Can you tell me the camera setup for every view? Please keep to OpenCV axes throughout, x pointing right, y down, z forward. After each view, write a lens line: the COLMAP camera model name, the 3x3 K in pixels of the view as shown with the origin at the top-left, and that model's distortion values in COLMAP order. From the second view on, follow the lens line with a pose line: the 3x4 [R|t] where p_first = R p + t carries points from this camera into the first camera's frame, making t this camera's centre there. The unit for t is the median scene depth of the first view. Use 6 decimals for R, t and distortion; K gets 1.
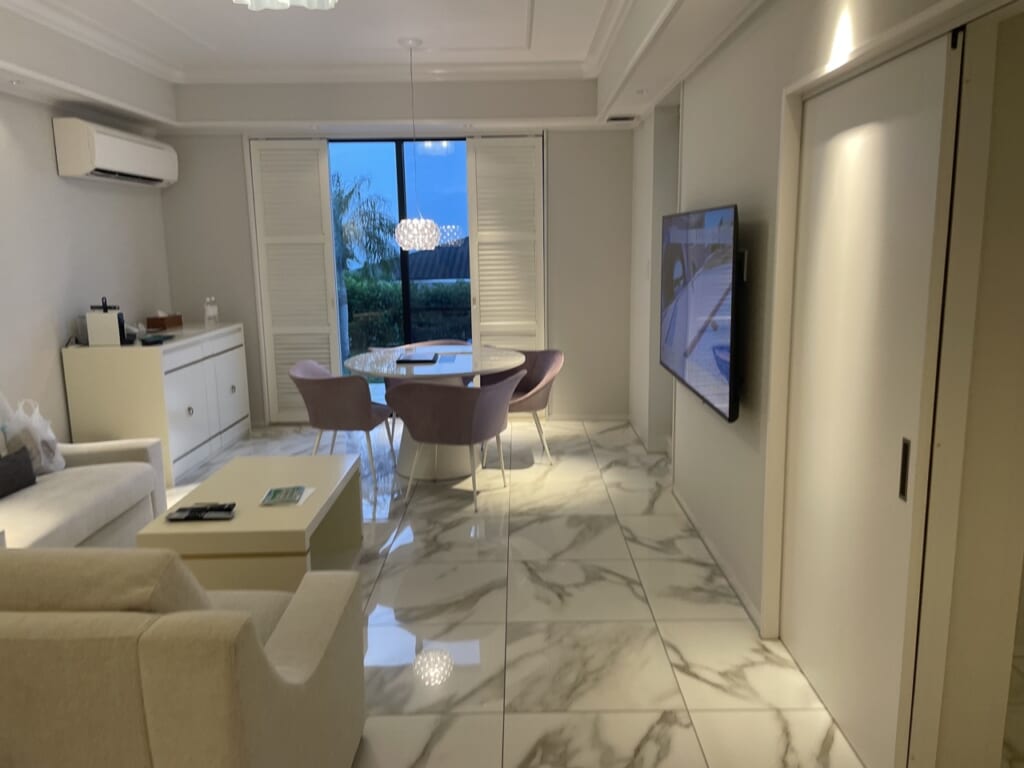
lens RADIAL K [[771.2, 0, 516.2], [0, 771.2, 377.0], [0, 0, 1]] dist [0.097532, -0.116576]
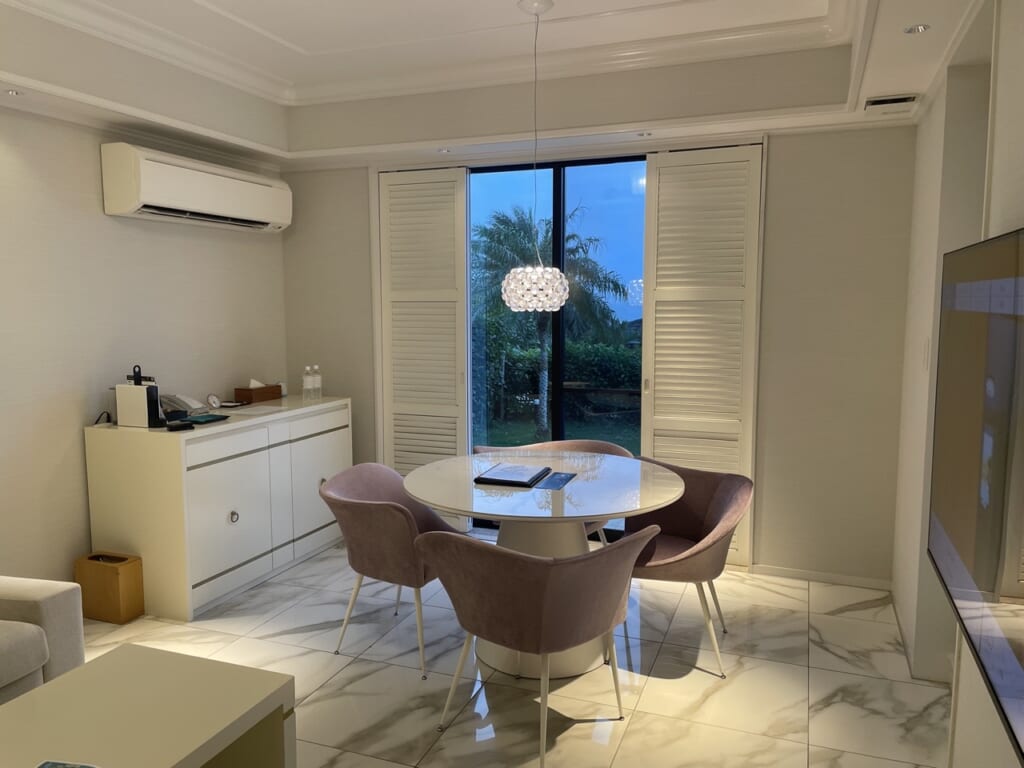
lens RADIAL K [[771.2, 0, 503.7], [0, 771.2, 381.9], [0, 0, 1]] dist [0.097532, -0.116576]
pose [[0.932251, 0.051319, -0.358155, 0.085365], [-0.074846, 0.995831, -0.052131, -0.061234], [0.353987, 0.075406, 0.932206, 0.341251]]
